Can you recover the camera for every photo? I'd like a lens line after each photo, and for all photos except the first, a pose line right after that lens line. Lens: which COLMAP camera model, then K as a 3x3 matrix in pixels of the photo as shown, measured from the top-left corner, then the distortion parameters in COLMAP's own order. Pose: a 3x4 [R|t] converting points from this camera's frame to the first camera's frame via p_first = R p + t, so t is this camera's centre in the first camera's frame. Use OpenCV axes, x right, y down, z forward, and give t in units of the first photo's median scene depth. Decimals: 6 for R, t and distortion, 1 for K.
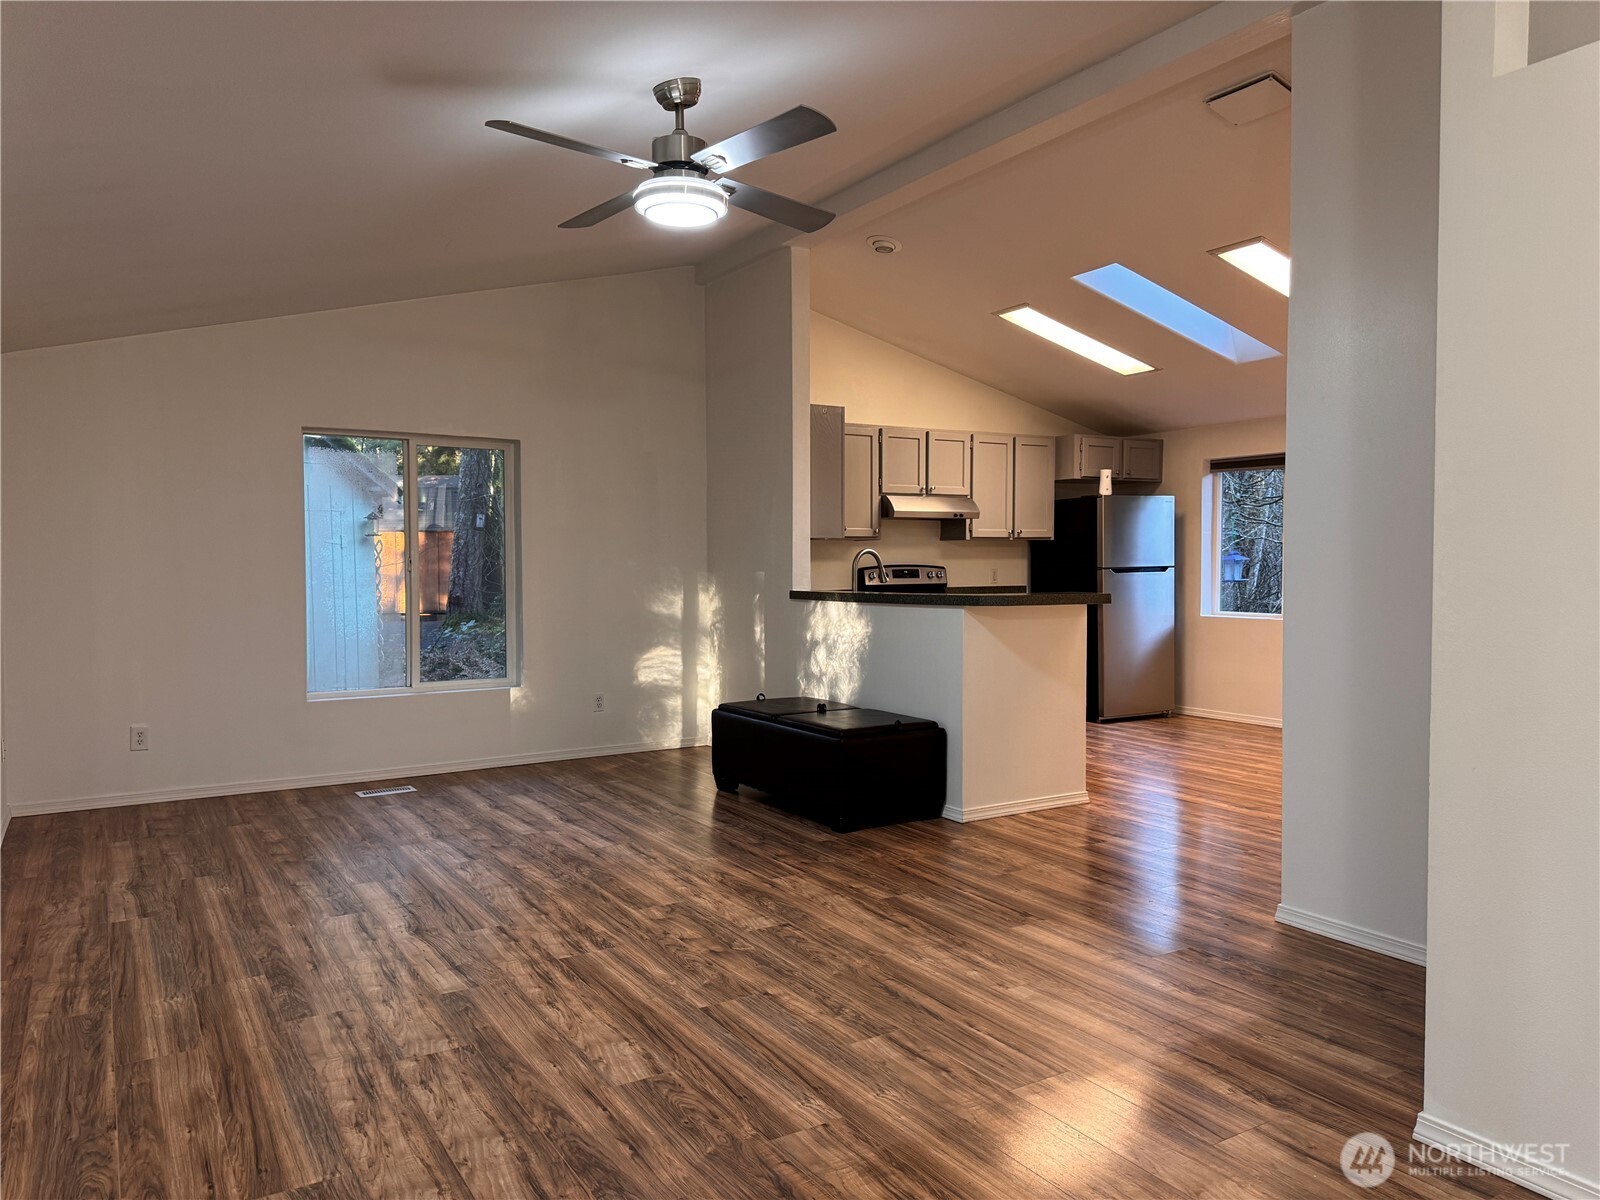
lens RADIAL K [[1130.7, 0, 789.6], [0, 1130.7, 572.2], [0, 0, 1]] dist [0.051908, -0.056222]
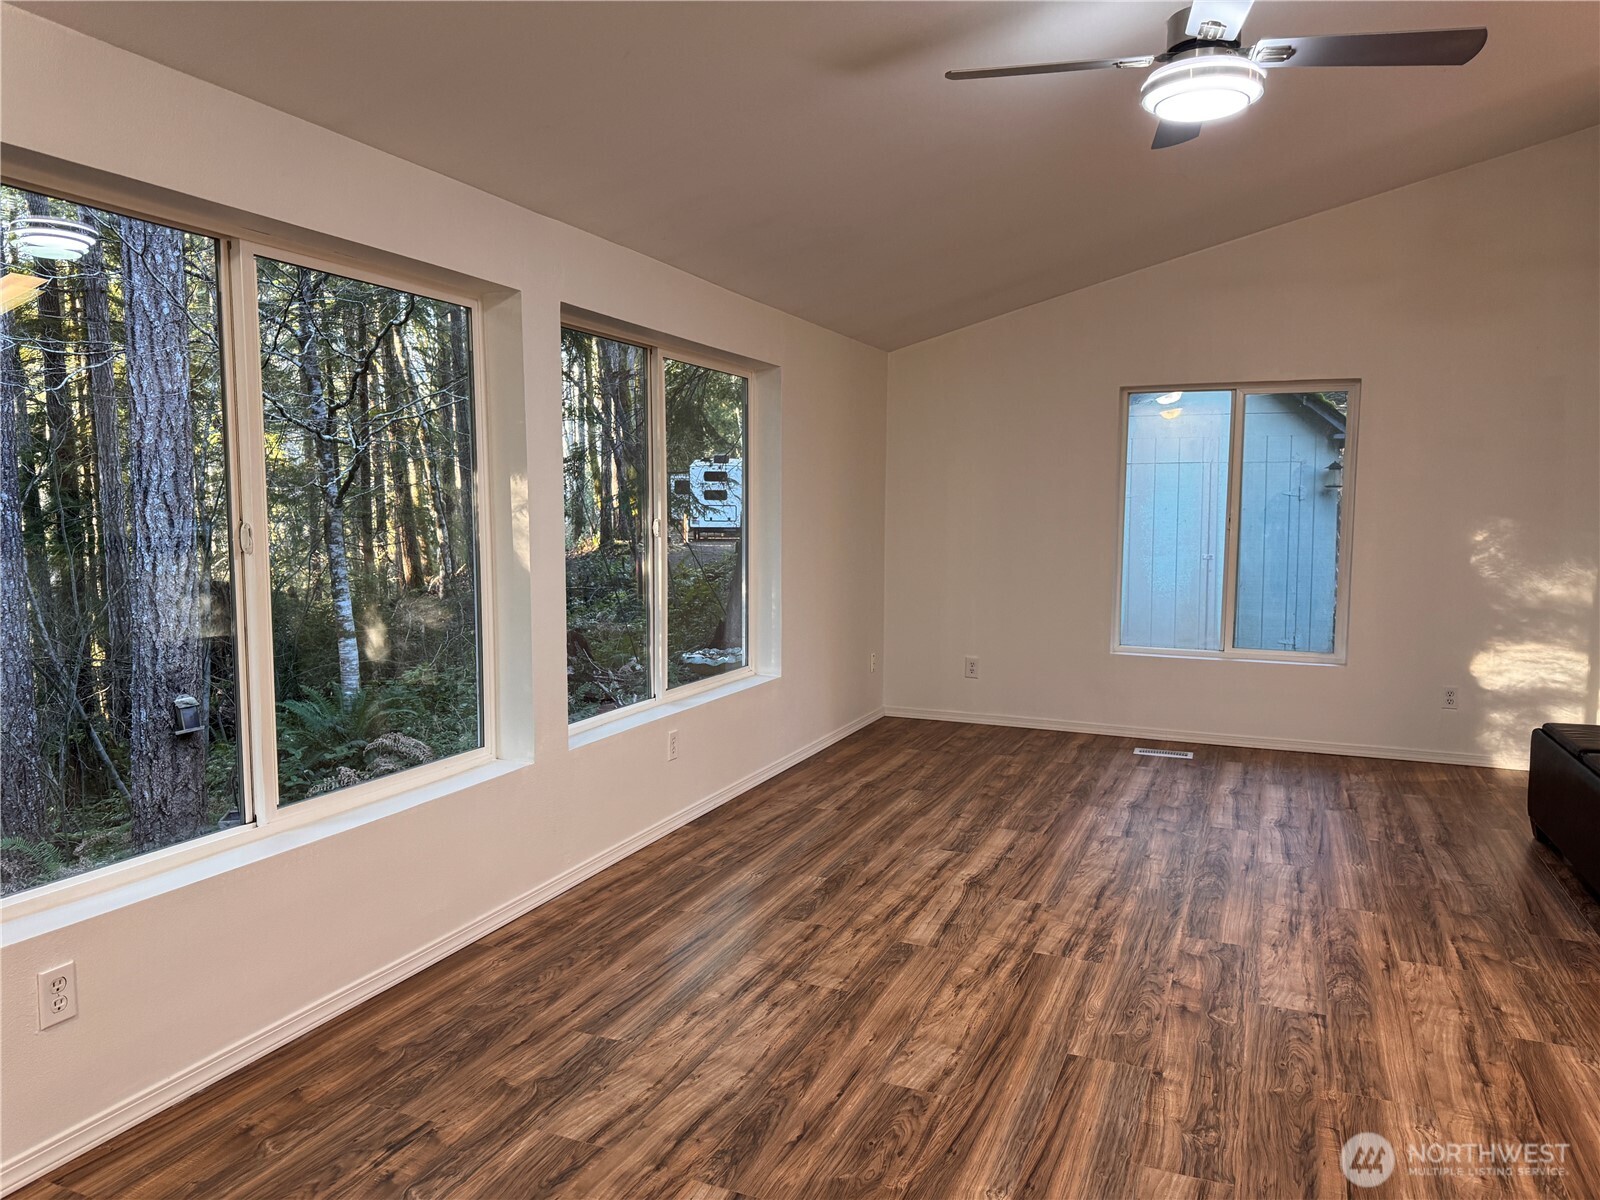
lens RADIAL K [[1130.7, 0, 800.7], [0, 1130.7, 590.6], [0, 0, 1]] dist [0.051908, -0.056222]
pose [[0.587020, 0.074955, -0.806095, 0.528456], [-0.021308, 0.996790, 0.077170, -0.036967], [0.809292, -0.028124, 0.586733, 0.367439]]
